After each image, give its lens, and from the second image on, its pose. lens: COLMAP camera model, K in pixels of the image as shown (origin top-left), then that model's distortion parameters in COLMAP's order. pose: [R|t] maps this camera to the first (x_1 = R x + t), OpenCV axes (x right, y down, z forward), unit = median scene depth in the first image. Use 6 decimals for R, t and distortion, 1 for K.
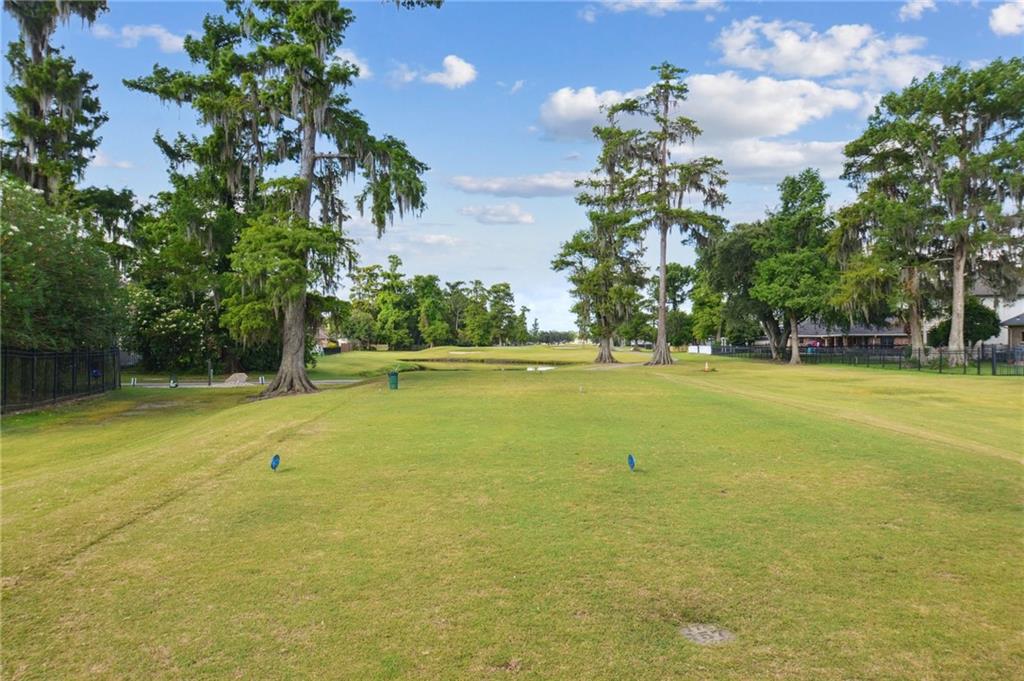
lens RADIAL K [[715.1, 0, 511.0], [0, 715.1, 335.7], [0, 0, 1]] dist [-0.051944, 0.010377]
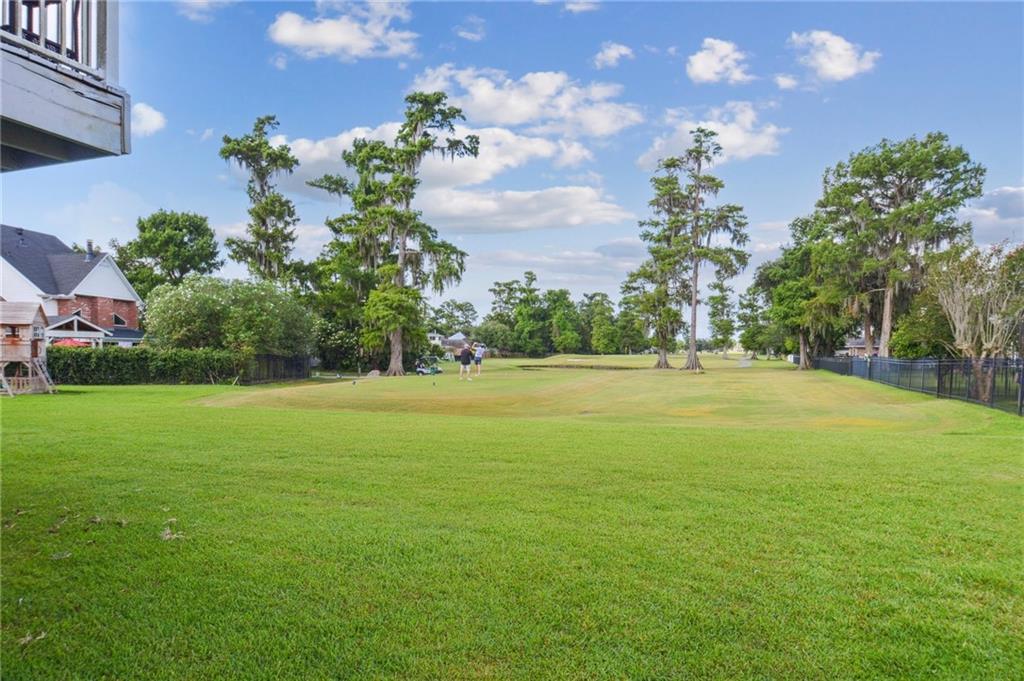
lens RADIAL K [[715.1, 0, 497.2], [0, 715.1, 401.4], [0, 0, 1]] dist [-0.051944, 0.010377]
pose [[0.971987, 0.017745, -0.234363, 0.147450], [0.001271, 0.996734, 0.080740, -0.004878], [0.235030, -0.078776, 0.968791, -0.288979]]
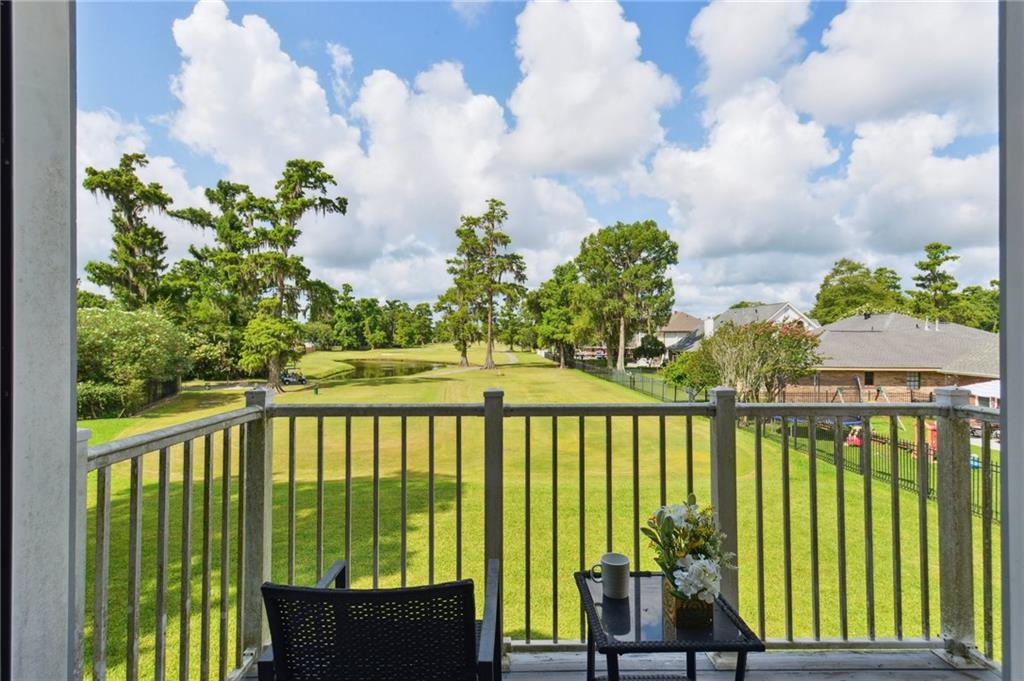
lens RADIAL K [[523.6, 0, 511.4], [0, 523.6, 336.4], [0, 0, 1]] dist [0.027525, 0.002726]
pose [[0.991356, 0.004882, 0.131112, 0.080096], [-0.005506, 0.999975, 0.004401, -0.040945], [-0.131087, -0.005084, 0.991358, -0.271386]]
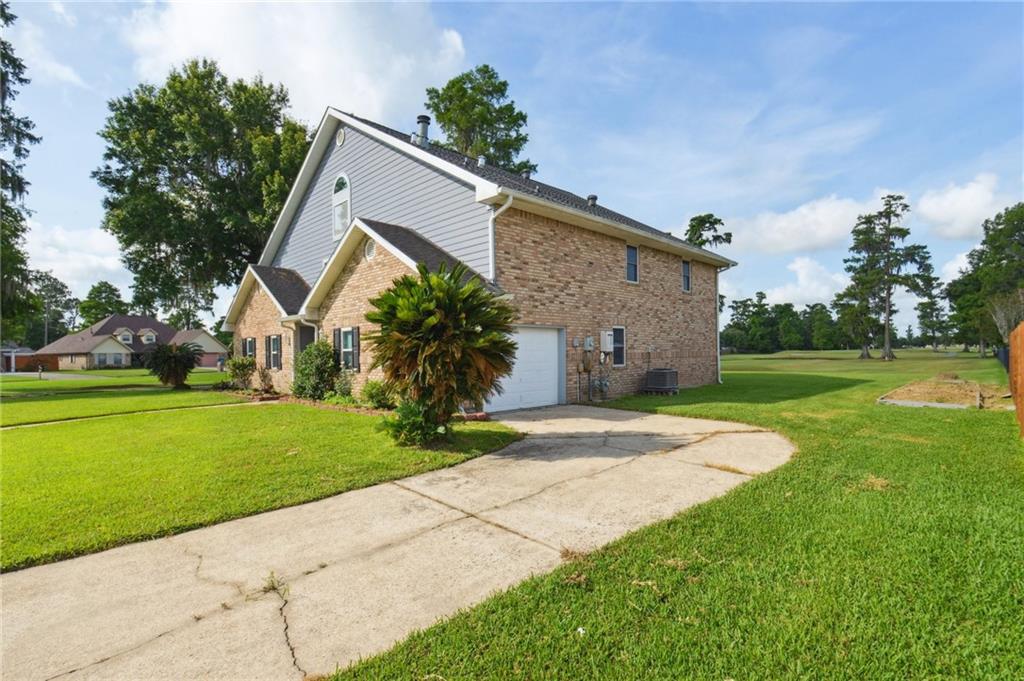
lens RADIAL K [[493.9, 0, 493.4], [0, 493.9, 363.7], [0, 0, 1]] dist [-0.021825, -0.003254]
pose [[0.771381, 0.000510, -0.636373, 0.194512], [0.023541, 0.999292, 0.029336, -0.006805], [0.635938, -0.037610, 0.770823, -0.562927]]
